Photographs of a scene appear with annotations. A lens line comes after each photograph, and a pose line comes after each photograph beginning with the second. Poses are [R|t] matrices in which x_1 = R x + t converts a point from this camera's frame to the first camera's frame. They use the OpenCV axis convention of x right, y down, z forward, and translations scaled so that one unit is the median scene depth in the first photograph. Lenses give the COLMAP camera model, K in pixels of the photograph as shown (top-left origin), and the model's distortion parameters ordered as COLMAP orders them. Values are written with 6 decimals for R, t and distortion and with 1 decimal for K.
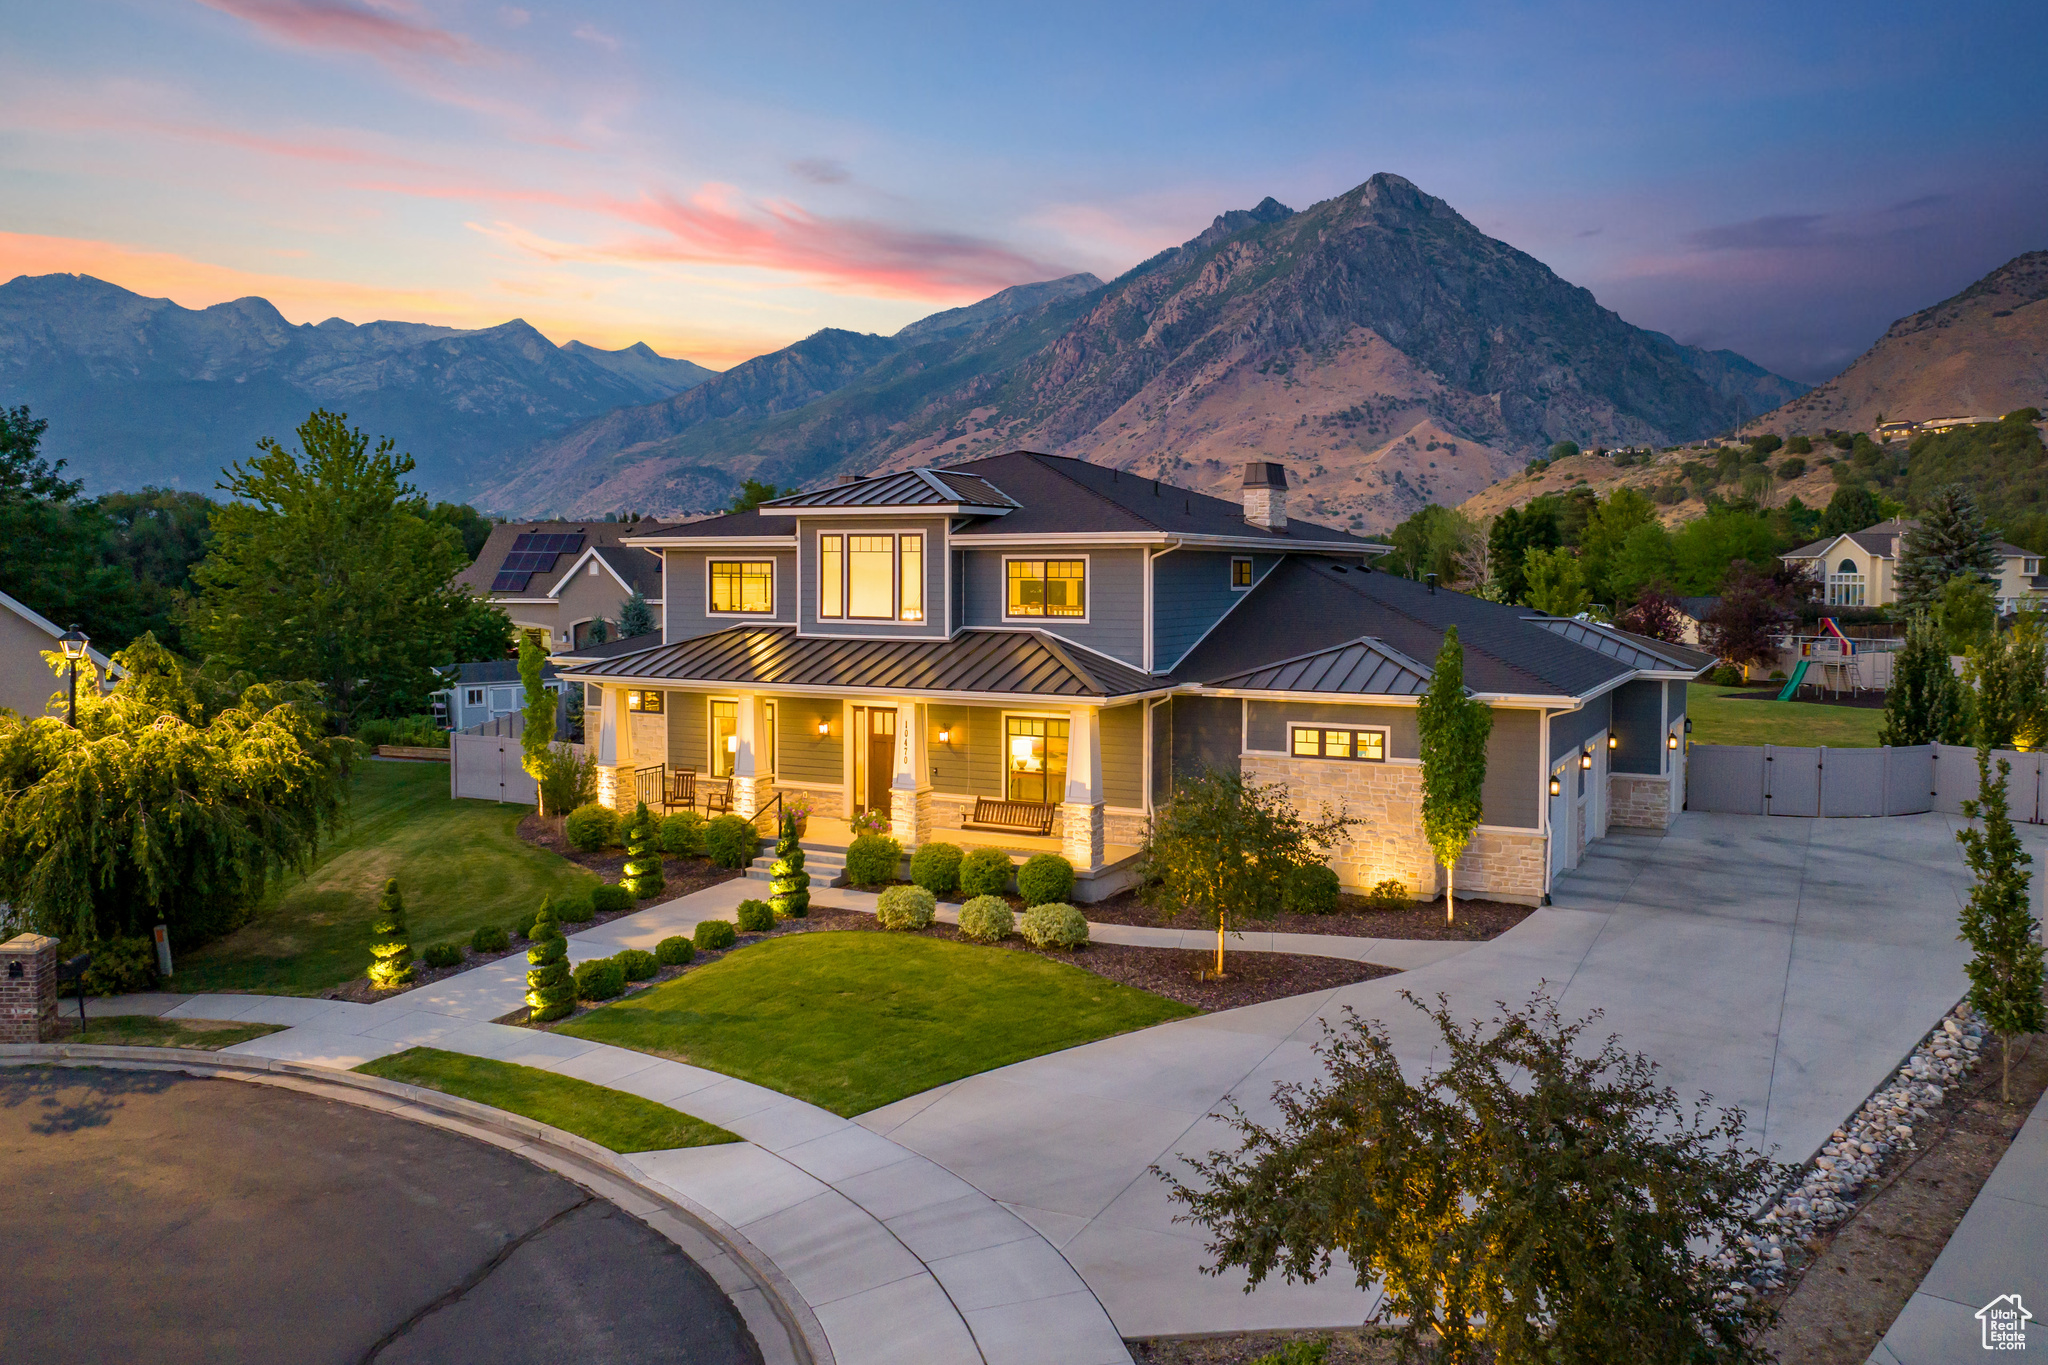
lens RADIAL K [[1543.5, 0, 1021.4], [0, 1543.5, 642.3], [0, 0, 1]] dist [-0.039496, 0.000954]
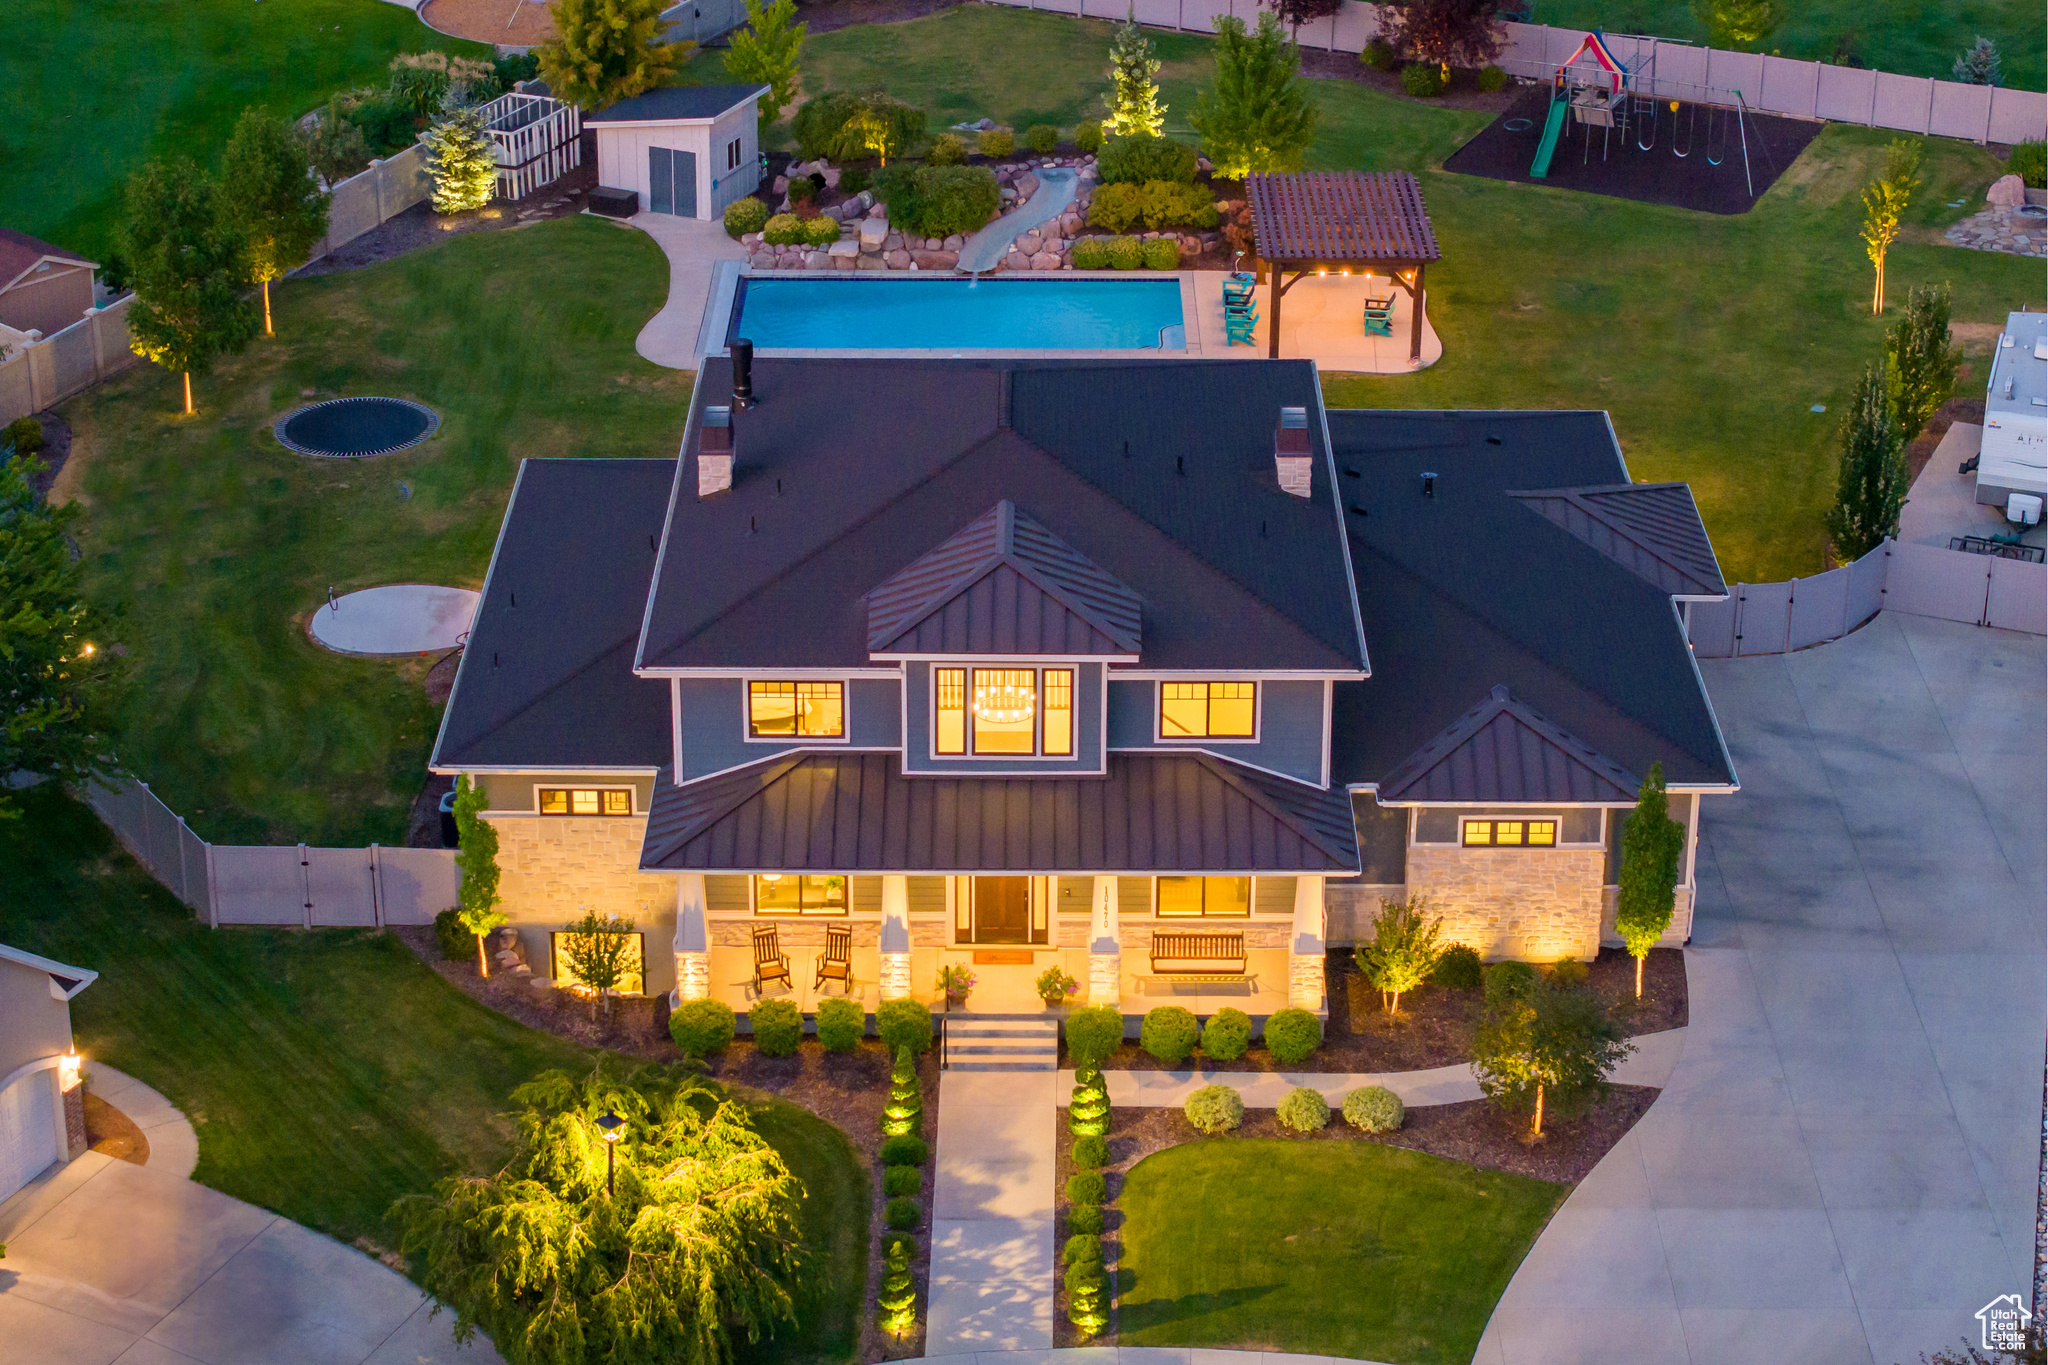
lens RADIAL K [[4081.9, 0, 1024.0], [0, 4081.9, 682.5], [0, 0, 1]] dist [-0.246108, 0.007176]
pose [[0.882705, -0.198064, 0.426149, -1.113378], [0.018685, 0.920914, 0.389317, -0.997043], [-0.469556, -0.335689, 0.816596, -0.936329]]
